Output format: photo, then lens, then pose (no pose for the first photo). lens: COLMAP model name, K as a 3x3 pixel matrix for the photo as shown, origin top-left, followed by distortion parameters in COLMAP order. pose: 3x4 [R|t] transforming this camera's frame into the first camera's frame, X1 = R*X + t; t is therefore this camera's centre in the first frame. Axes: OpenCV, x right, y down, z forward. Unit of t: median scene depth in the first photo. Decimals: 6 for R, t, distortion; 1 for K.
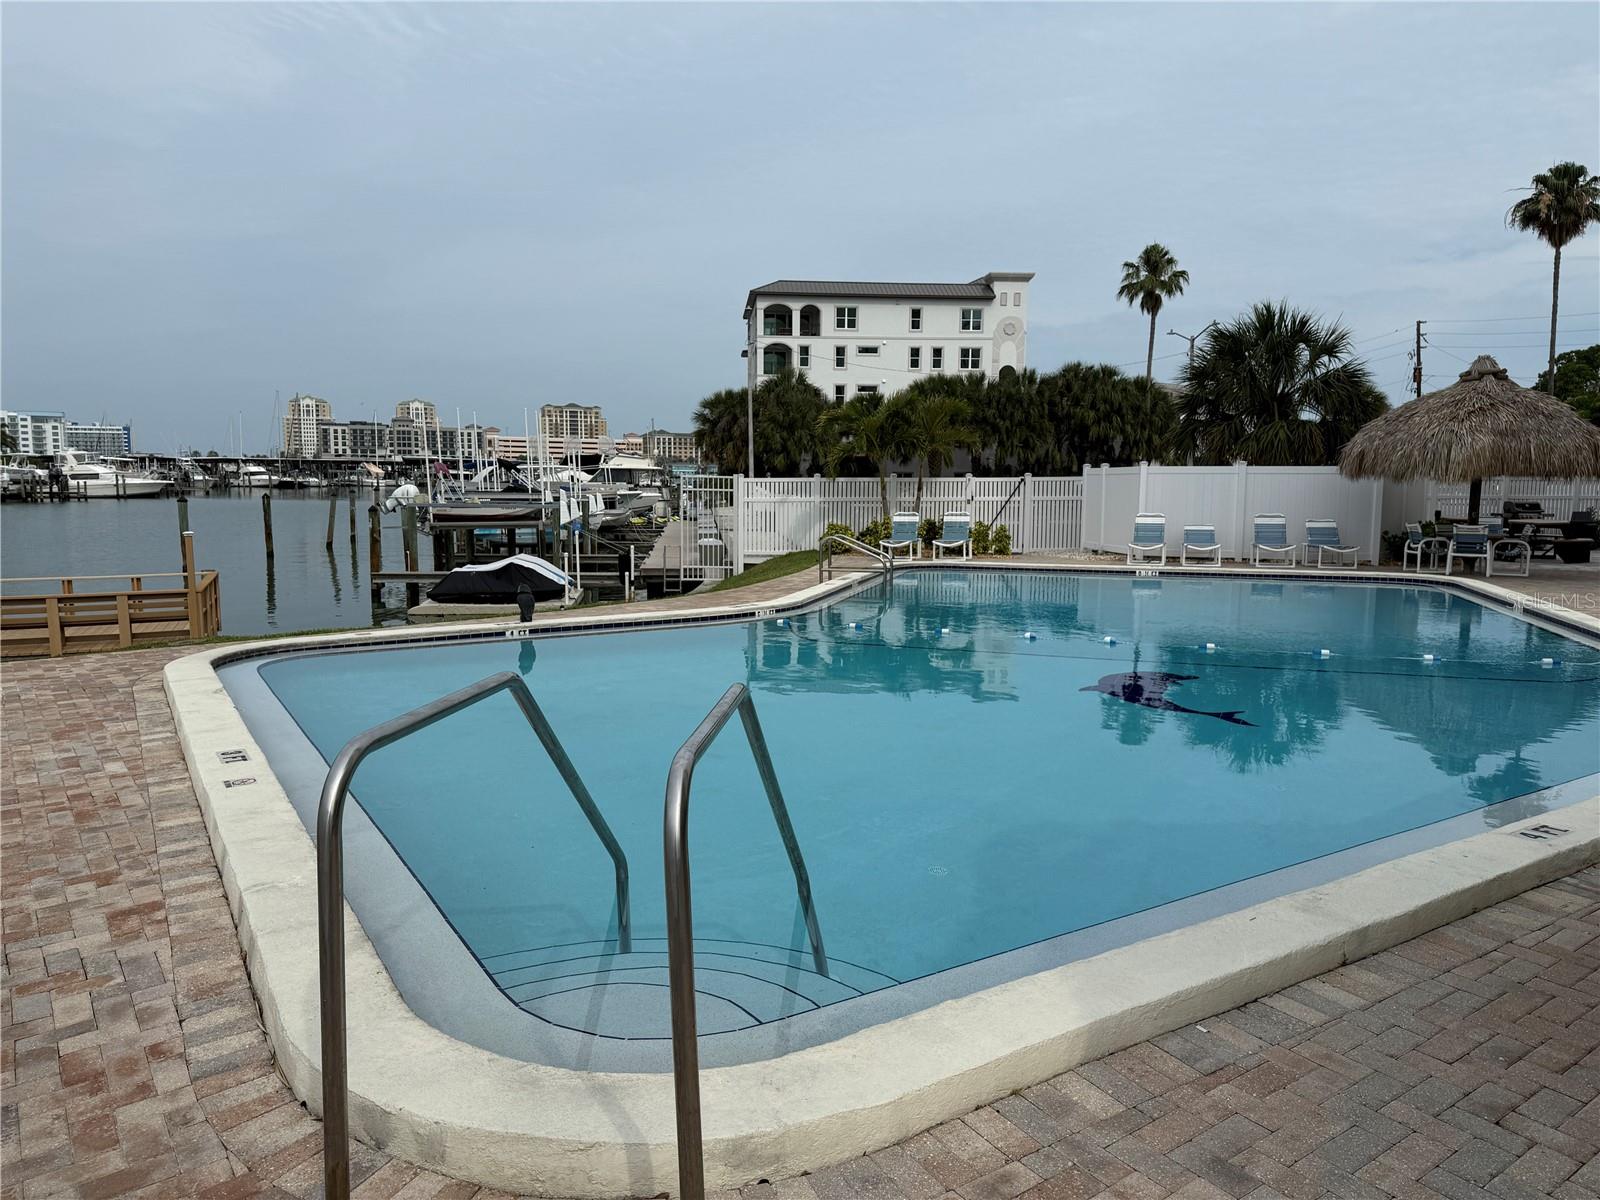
lens RADIAL K [[1122.4, 0, 809.7], [0, 1122.4, 602.7], [0, 0, 1]] dist [0.055525, -0.068415]
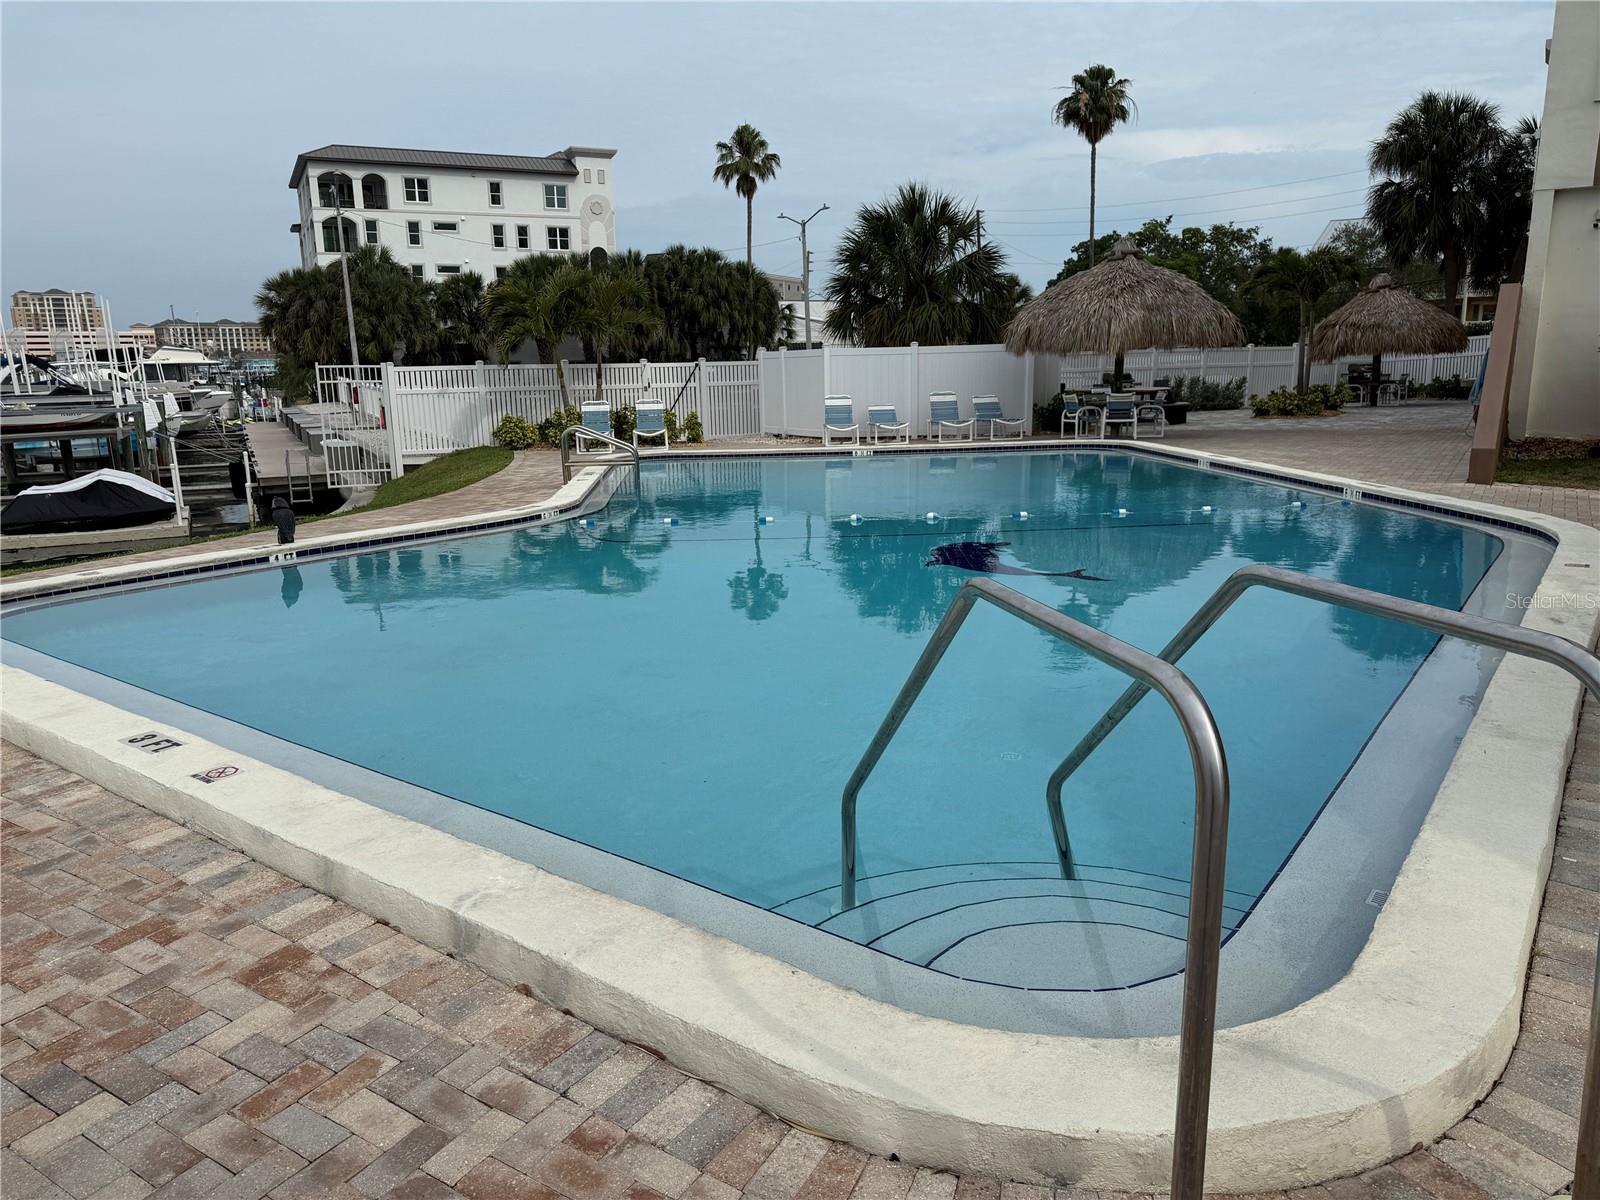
lens RADIAL K [[1122.4, 0, 805.0], [0, 1122.4, 610.6], [0, 0, 1]] dist [0.055525, -0.068415]
pose [[0.933659, -0.099495, 0.344067, -0.086527], [0.064081, 0.991545, 0.112837, -0.001518], [-0.352385, -0.083303, 0.932140, 0.040469]]
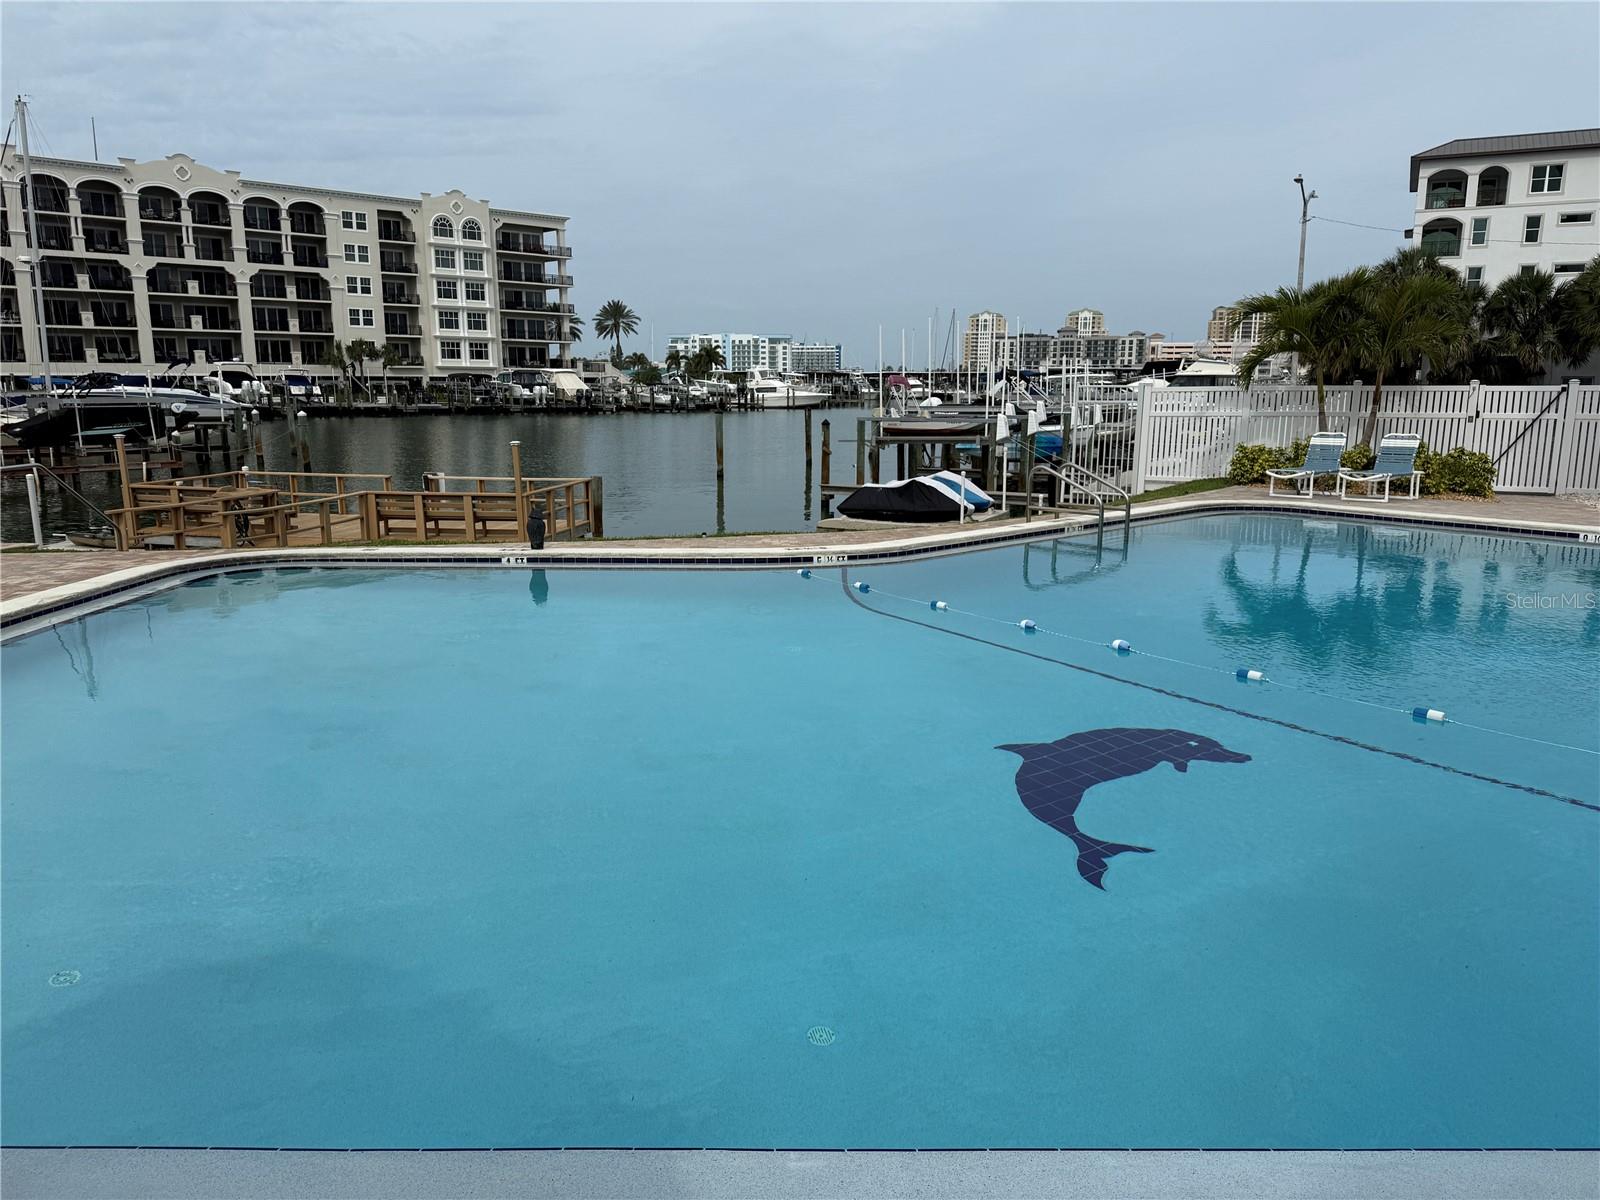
lens RADIAL K [[1122.4, 0, 803.6], [0, 1122.4, 608.8], [0, 0, 1]] dist [0.055525, -0.068415]
pose [[0.836897, 0.102270, -0.537722, 0.199510], [-0.057349, 0.993366, 0.099674, -0.017914], [0.544348, -0.052580, 0.837210, 0.157818]]
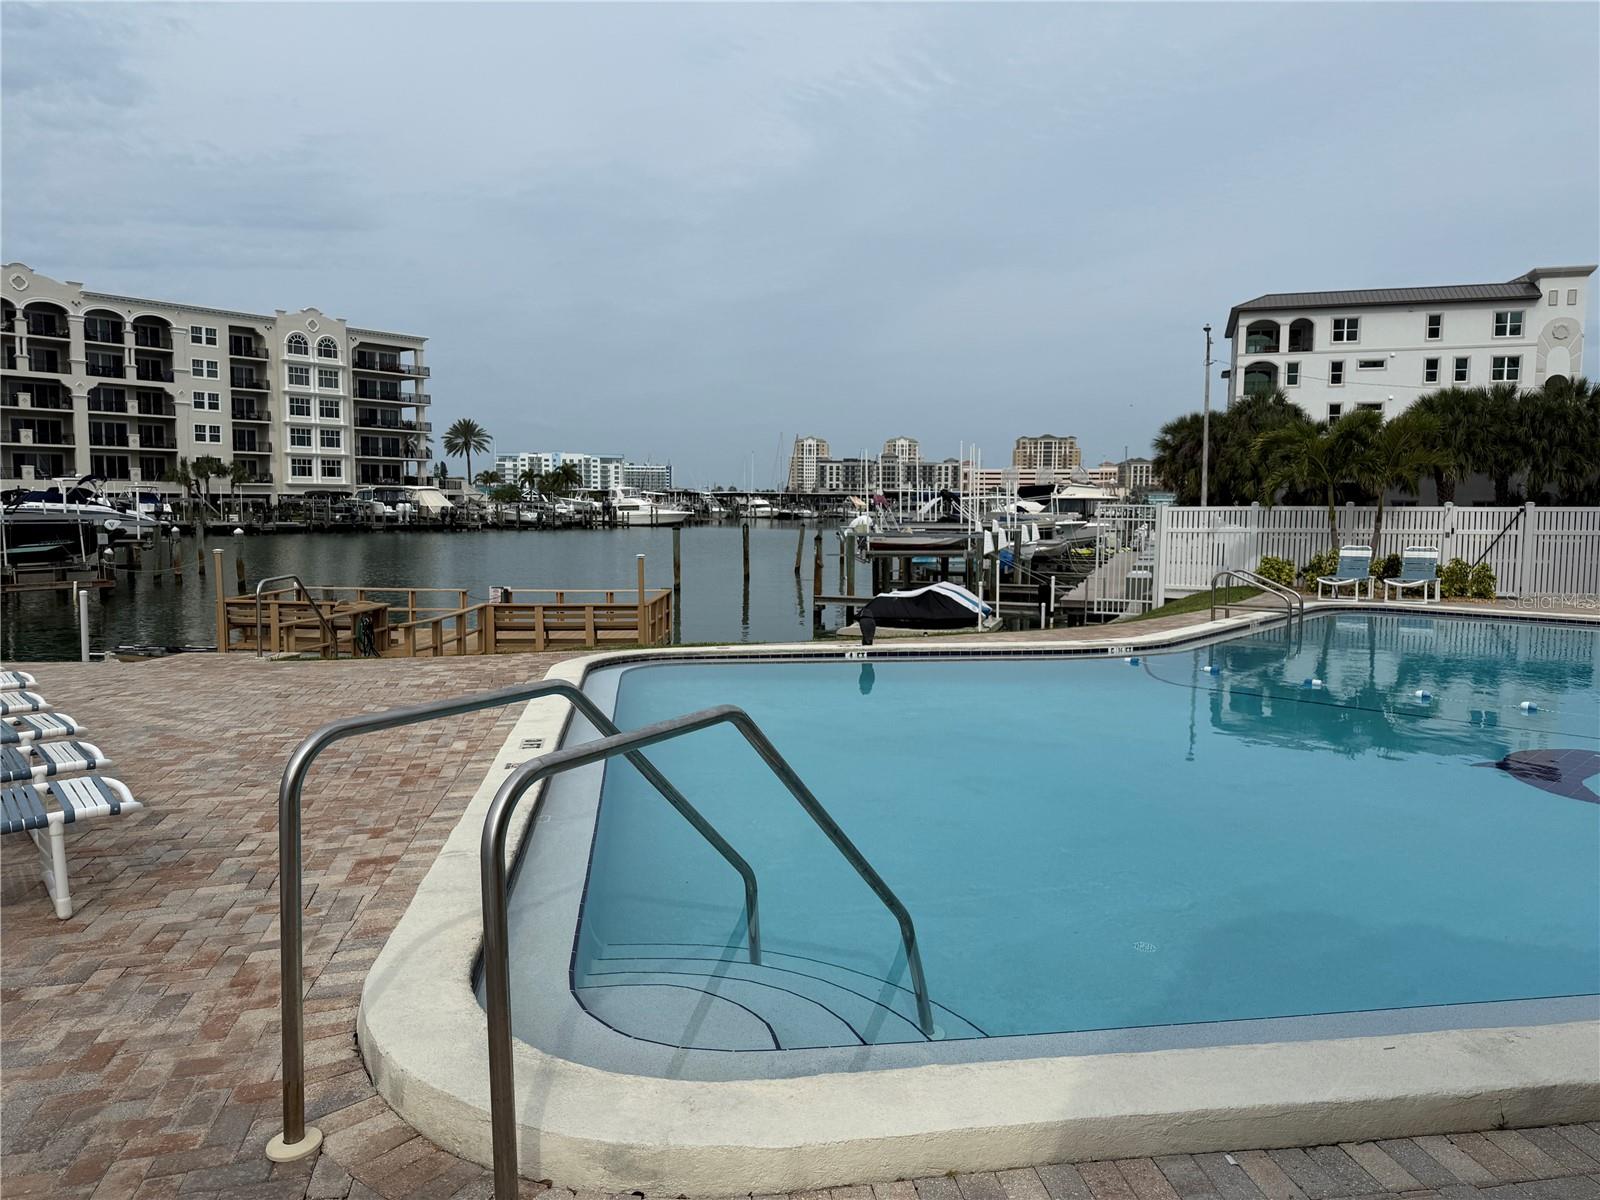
lens RADIAL K [[1122.4, 0, 796.5], [0, 1122.4, 613.4], [0, 0, 1]] dist [0.055525, -0.068415]
pose [[0.910093, 0.039545, -0.412513, 0.052587], [-0.046878, 0.998871, -0.007668, -0.000615], [0.411744, 0.026316, 0.910920, 0.013349]]
